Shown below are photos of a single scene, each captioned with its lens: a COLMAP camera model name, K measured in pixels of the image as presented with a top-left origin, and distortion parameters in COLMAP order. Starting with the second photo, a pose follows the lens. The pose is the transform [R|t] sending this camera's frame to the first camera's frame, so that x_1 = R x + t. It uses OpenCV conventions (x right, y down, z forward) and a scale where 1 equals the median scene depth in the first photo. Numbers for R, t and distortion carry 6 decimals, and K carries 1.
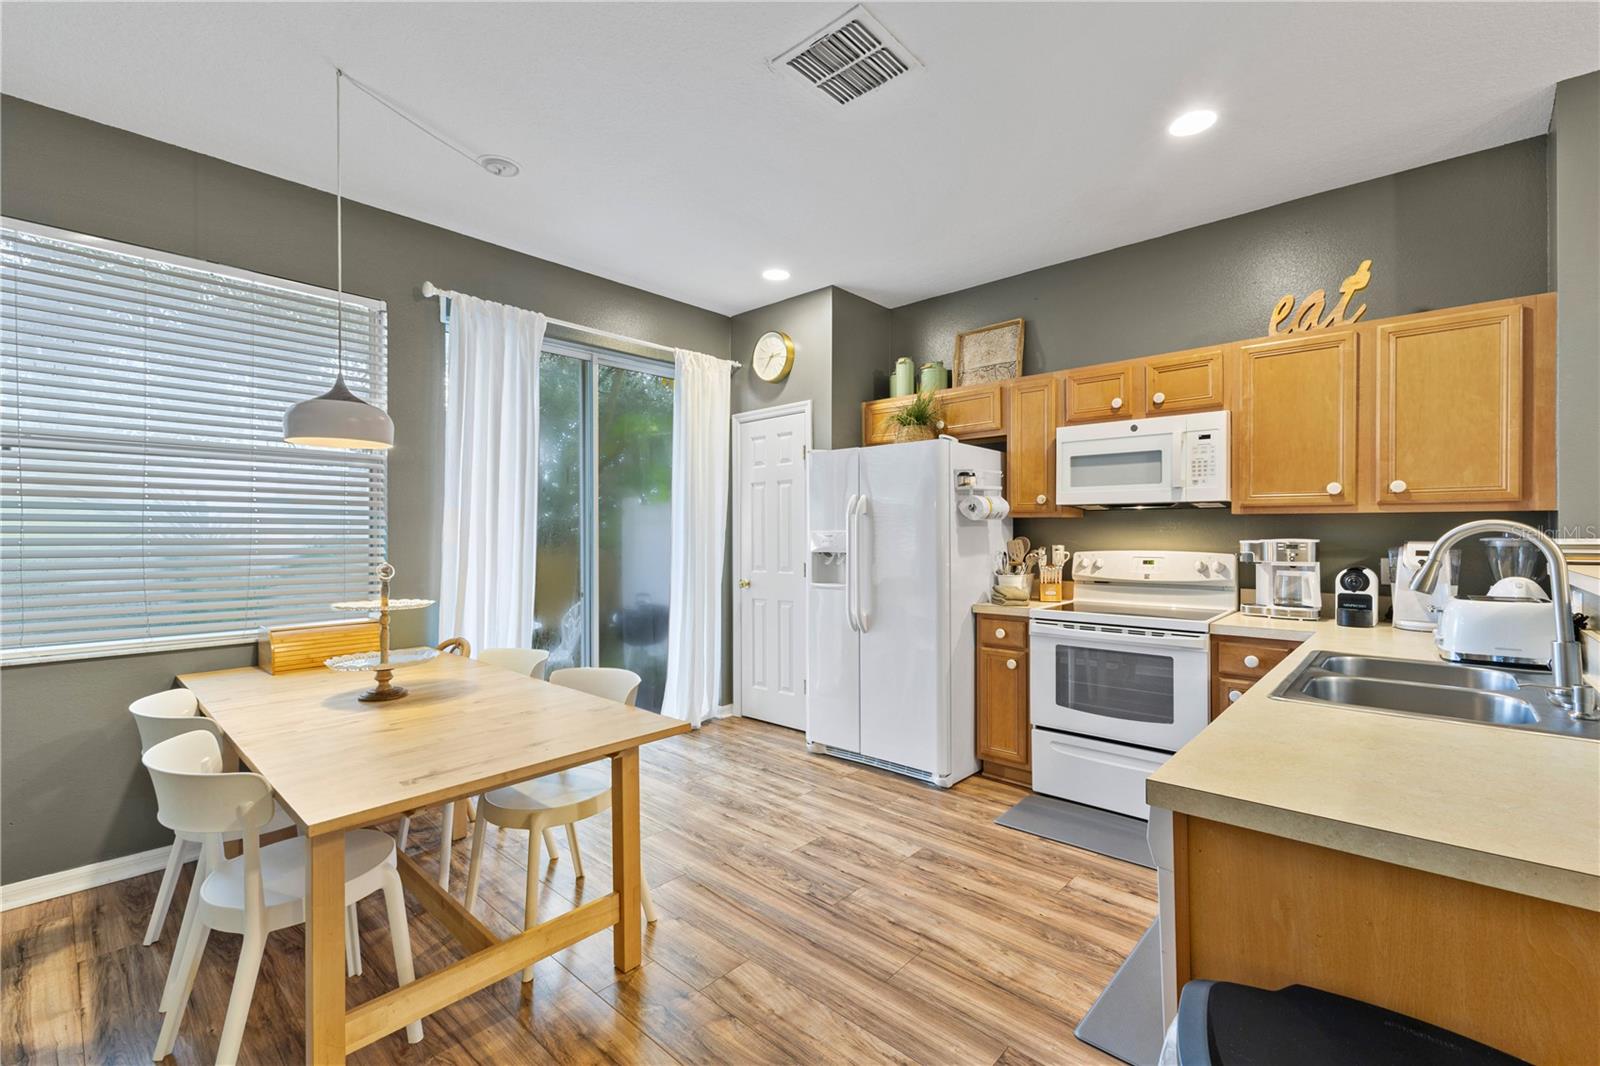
lens RADIAL K [[688.7, 0, 800.0], [0, 688.7, 533.0], [0, 0, 1]] dist [0.012913, 0.000031]
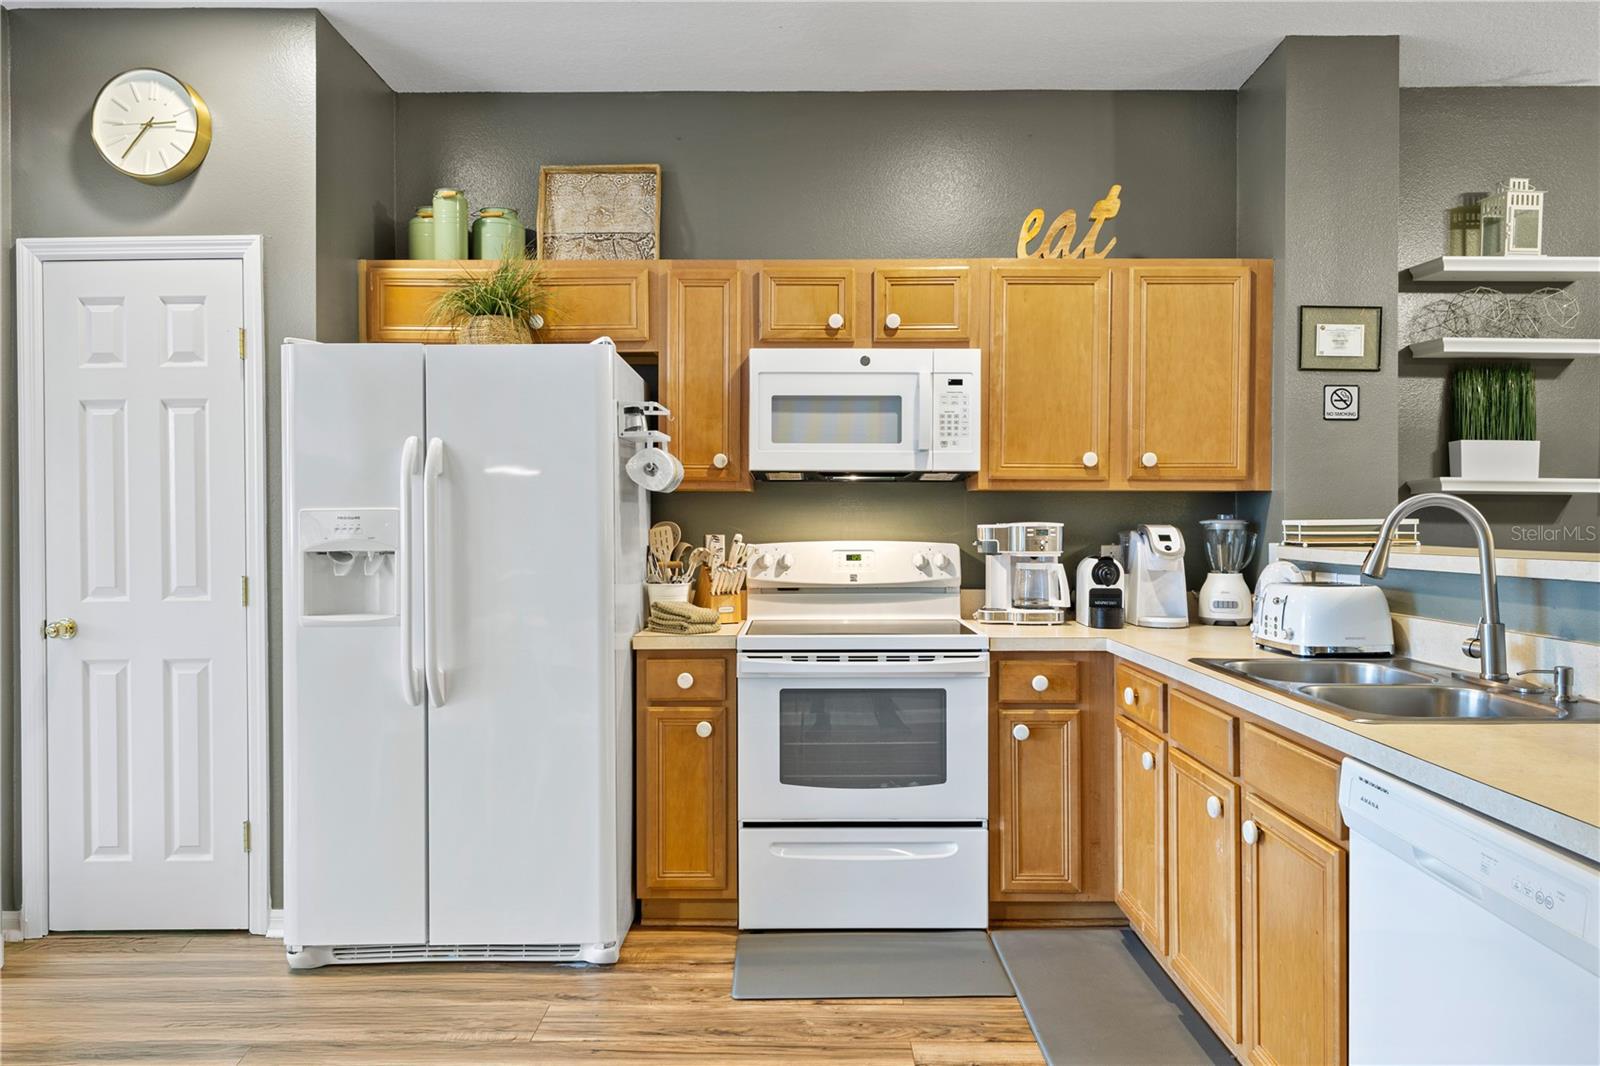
lens RADIAL K [[1053.3, 0, 800.0], [0, 1053.3, 533.0], [0, 0, 1]] dist [0.018741, -0.001441]
pose [[0.745082, -0.004104, 0.666960, -0.257848], [0.000140, 0.999982, 0.005997, 0.012142], [-0.666972, -0.004375, 0.745070, 0.263705]]
